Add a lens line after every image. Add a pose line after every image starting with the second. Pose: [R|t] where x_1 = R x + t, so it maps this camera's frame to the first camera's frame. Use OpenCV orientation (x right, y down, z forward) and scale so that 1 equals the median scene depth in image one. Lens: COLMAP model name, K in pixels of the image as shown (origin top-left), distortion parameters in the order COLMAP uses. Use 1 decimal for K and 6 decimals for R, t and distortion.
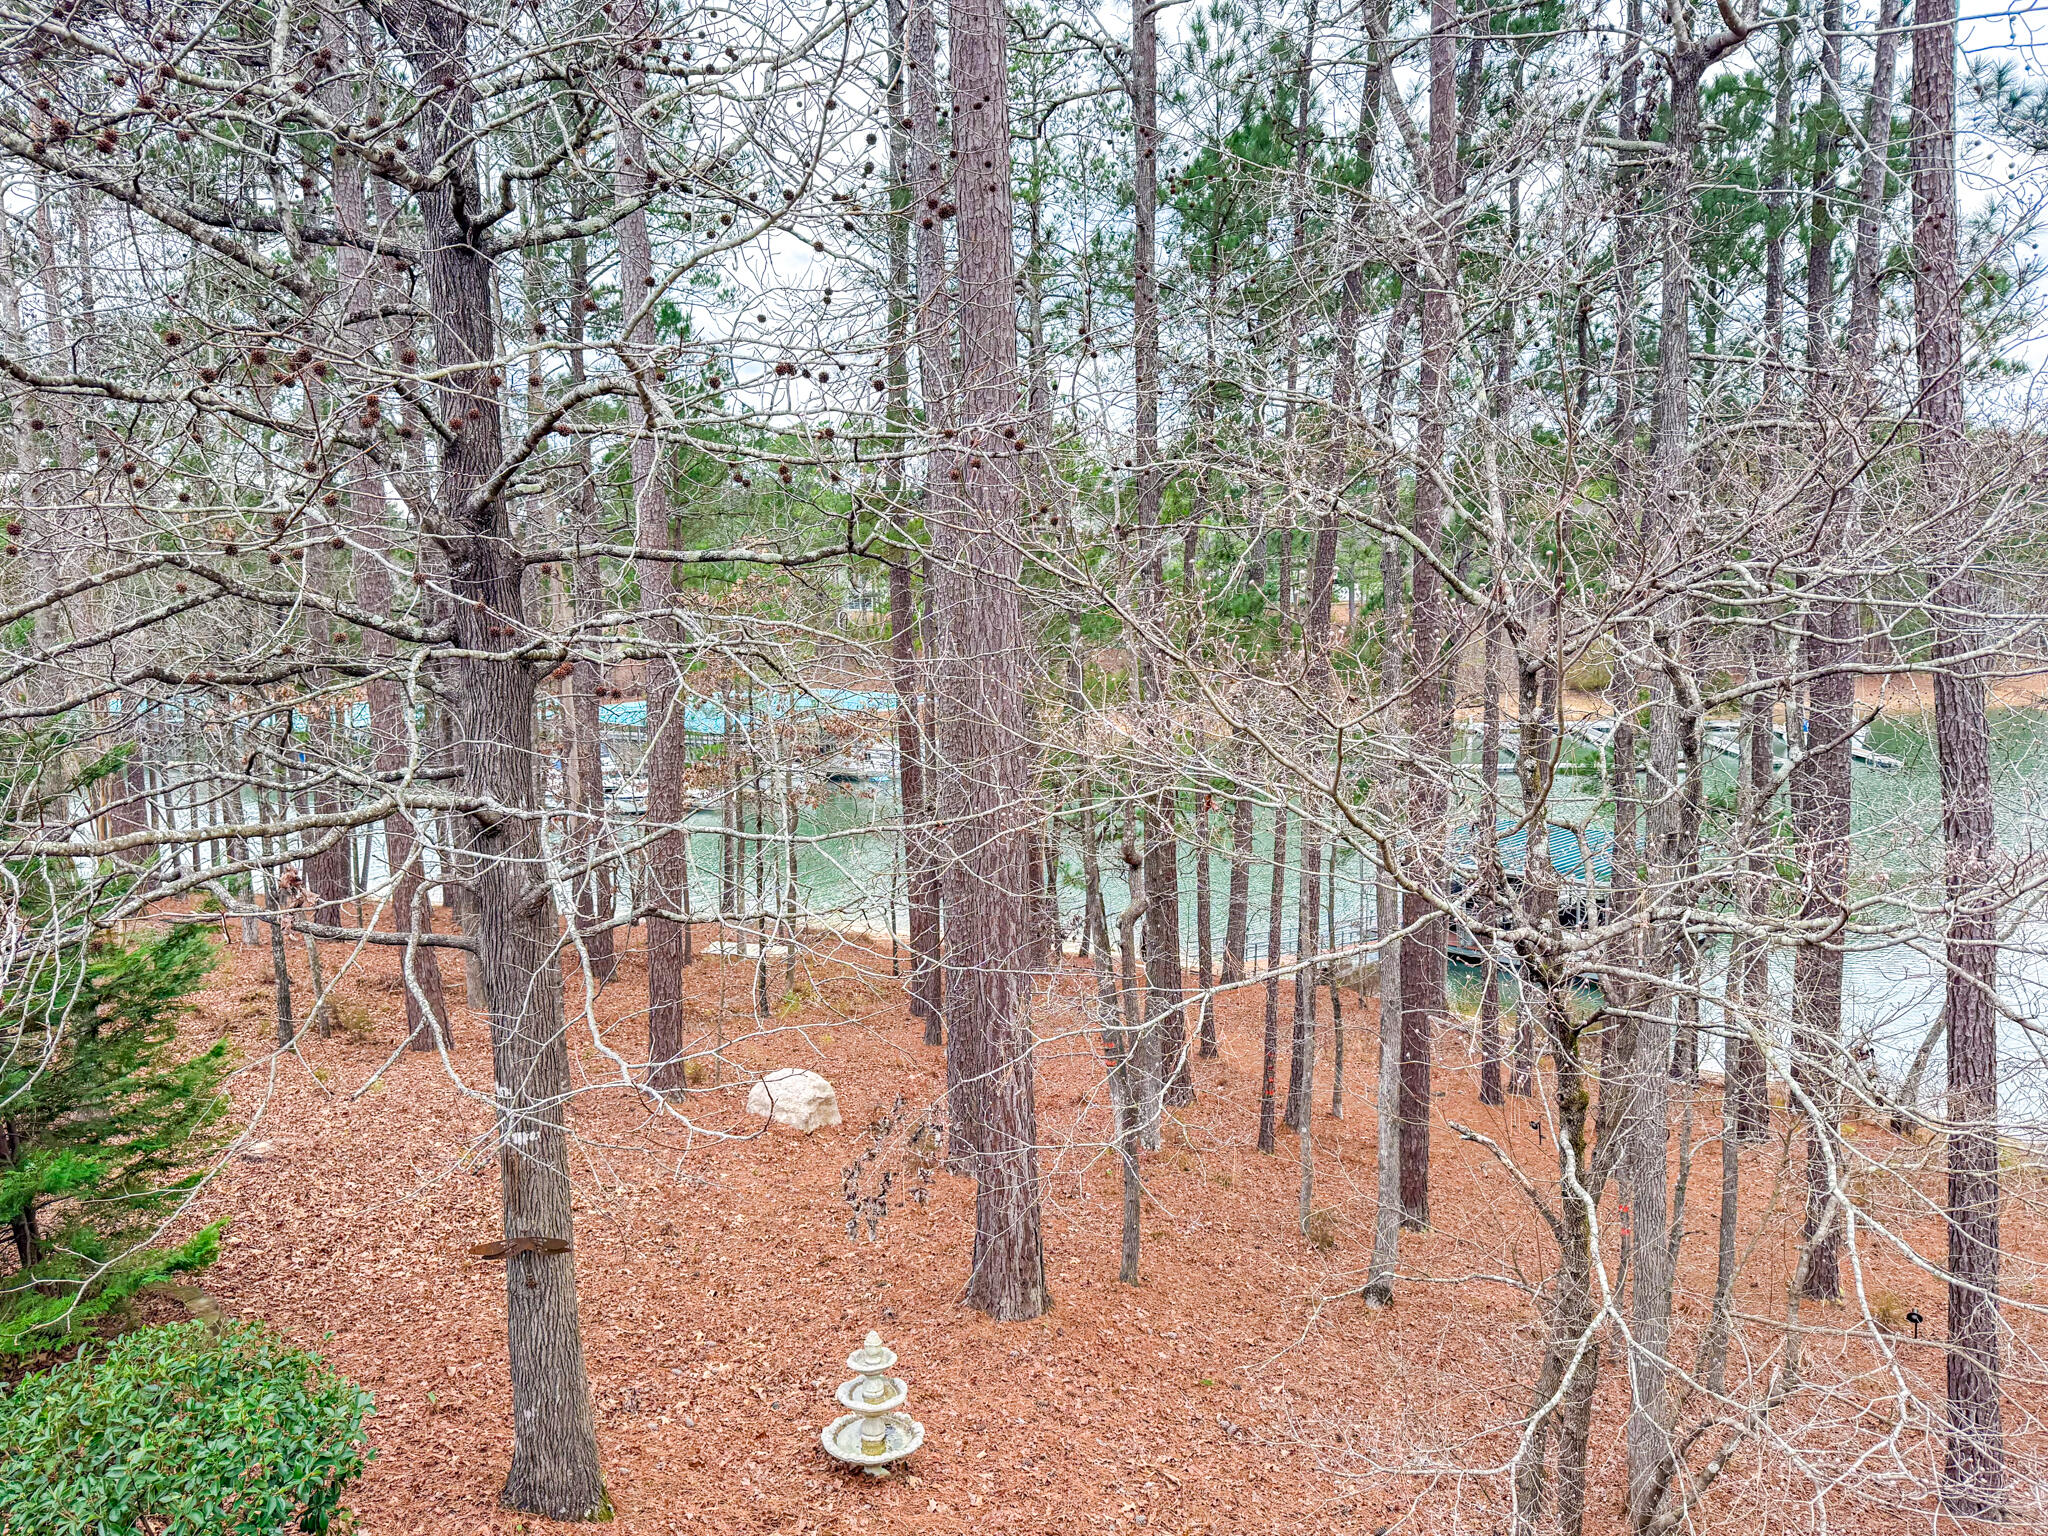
lens RADIAL K [[1451.0, 0, 1018.1], [0, 1451.0, 763.9], [0, 0, 1]] dist [0.069298, -0.069575]
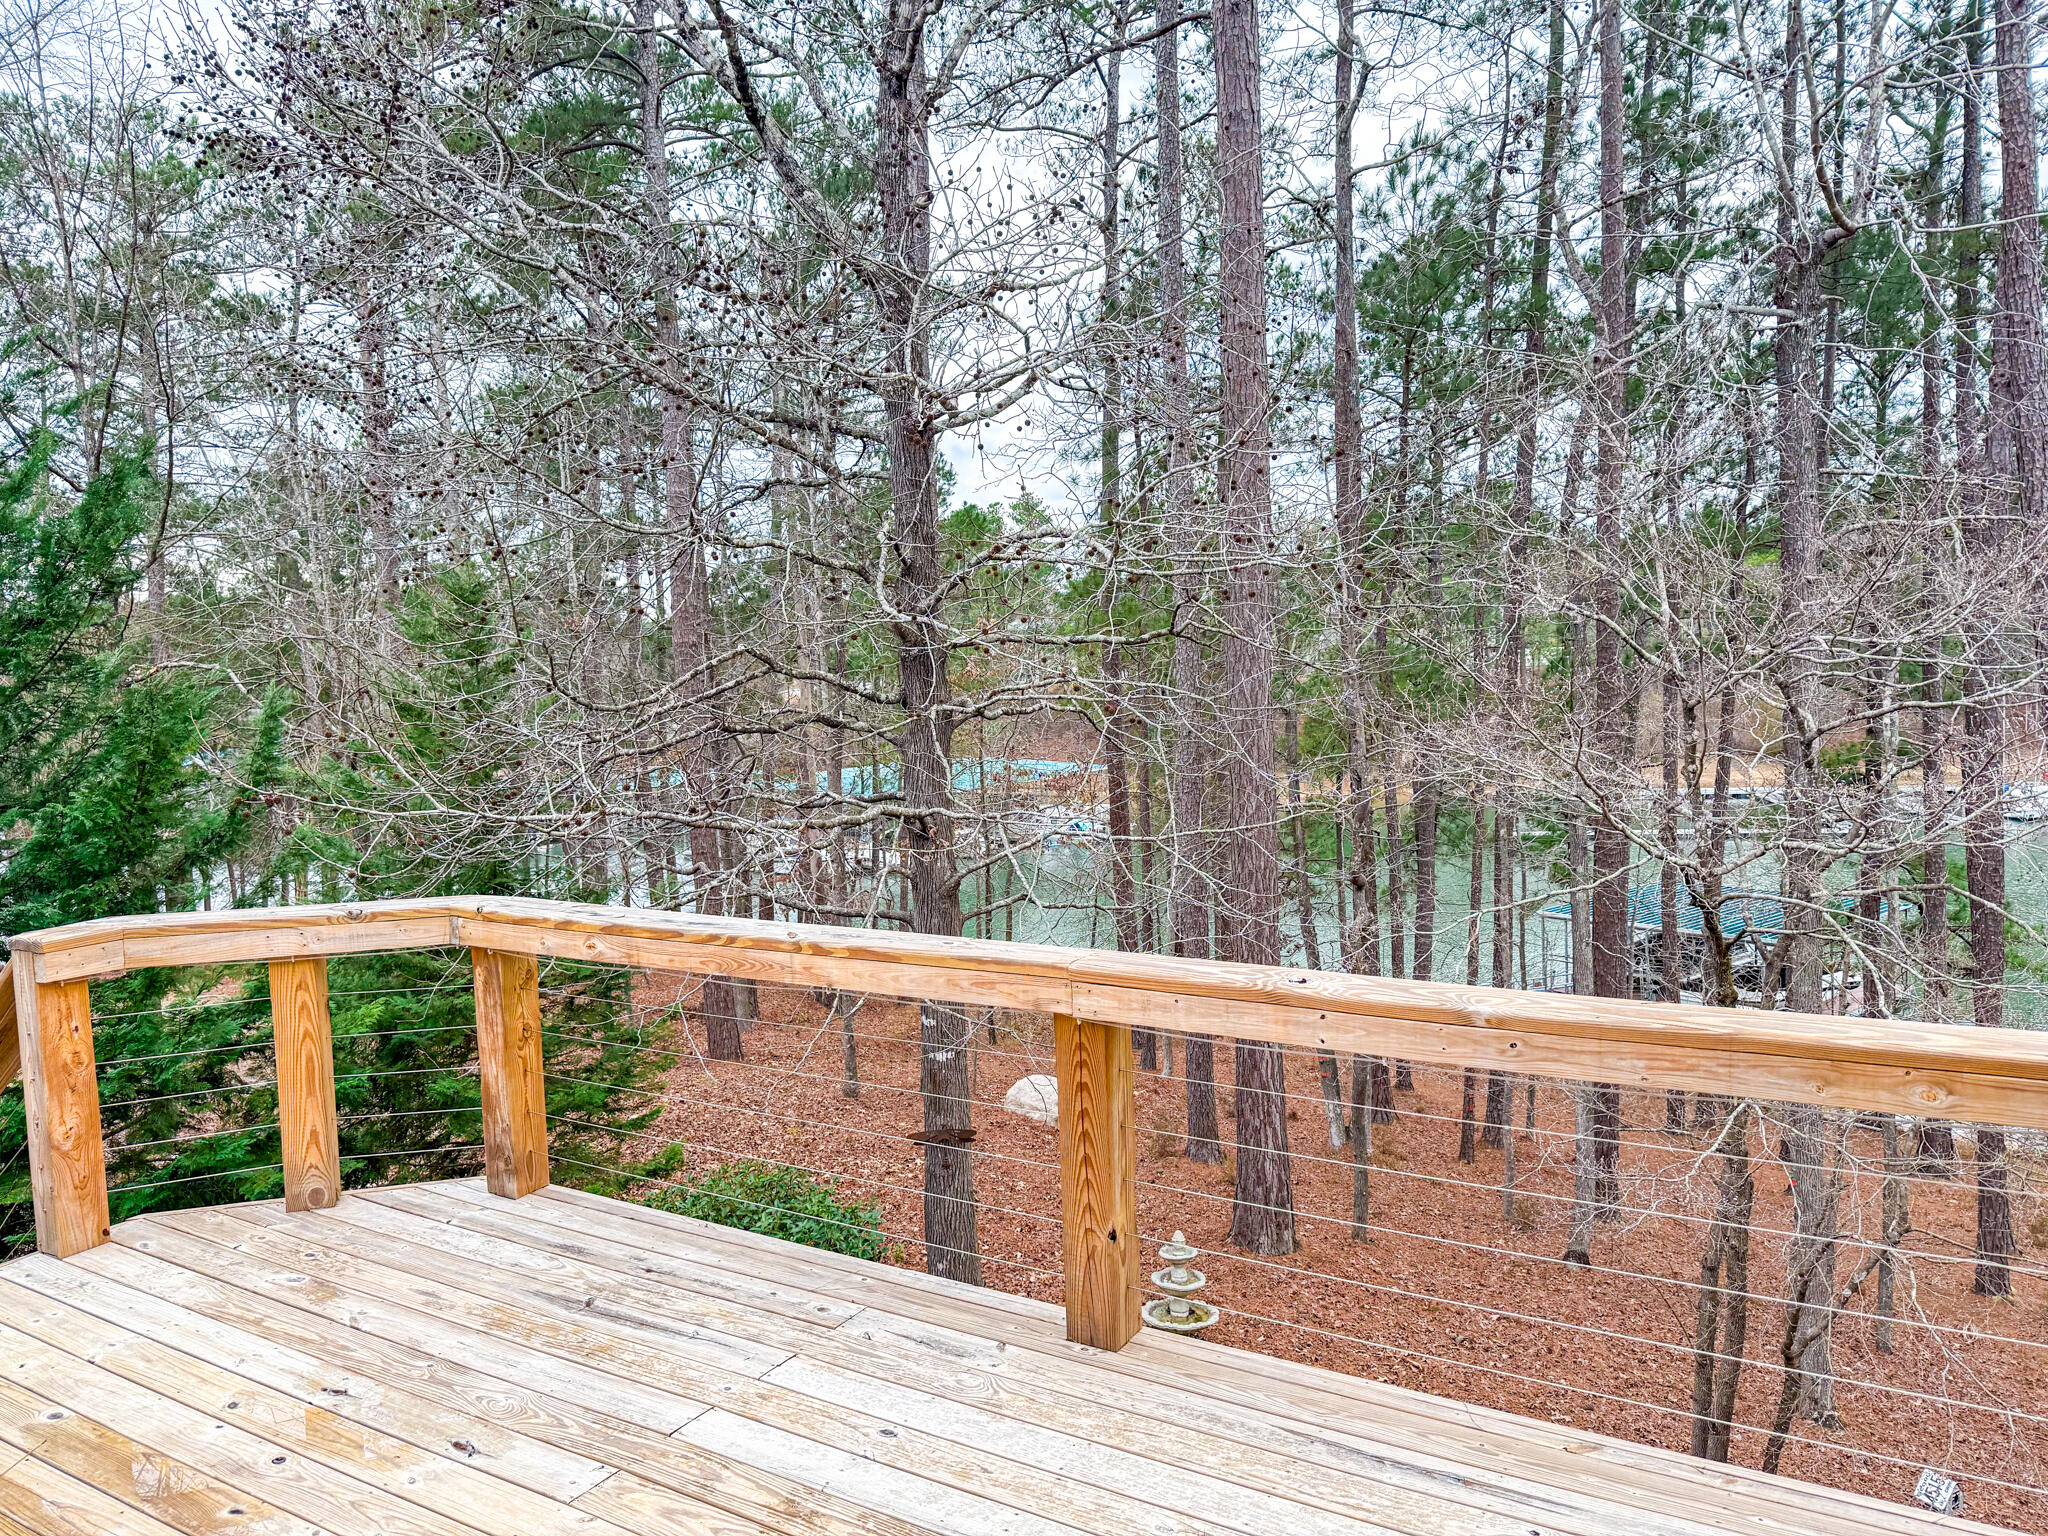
lens RADIAL K [[1451.0, 0, 1022.6], [0, 1451.0, 767.3], [0, 0, 1]] dist [0.069298, -0.069575]
pose [[0.994564, -0.006805, -0.103902, -0.084819], [0.001968, 0.998913, -0.046582, 0.031982], [0.104105, 0.046124, 0.993496, -0.272995]]
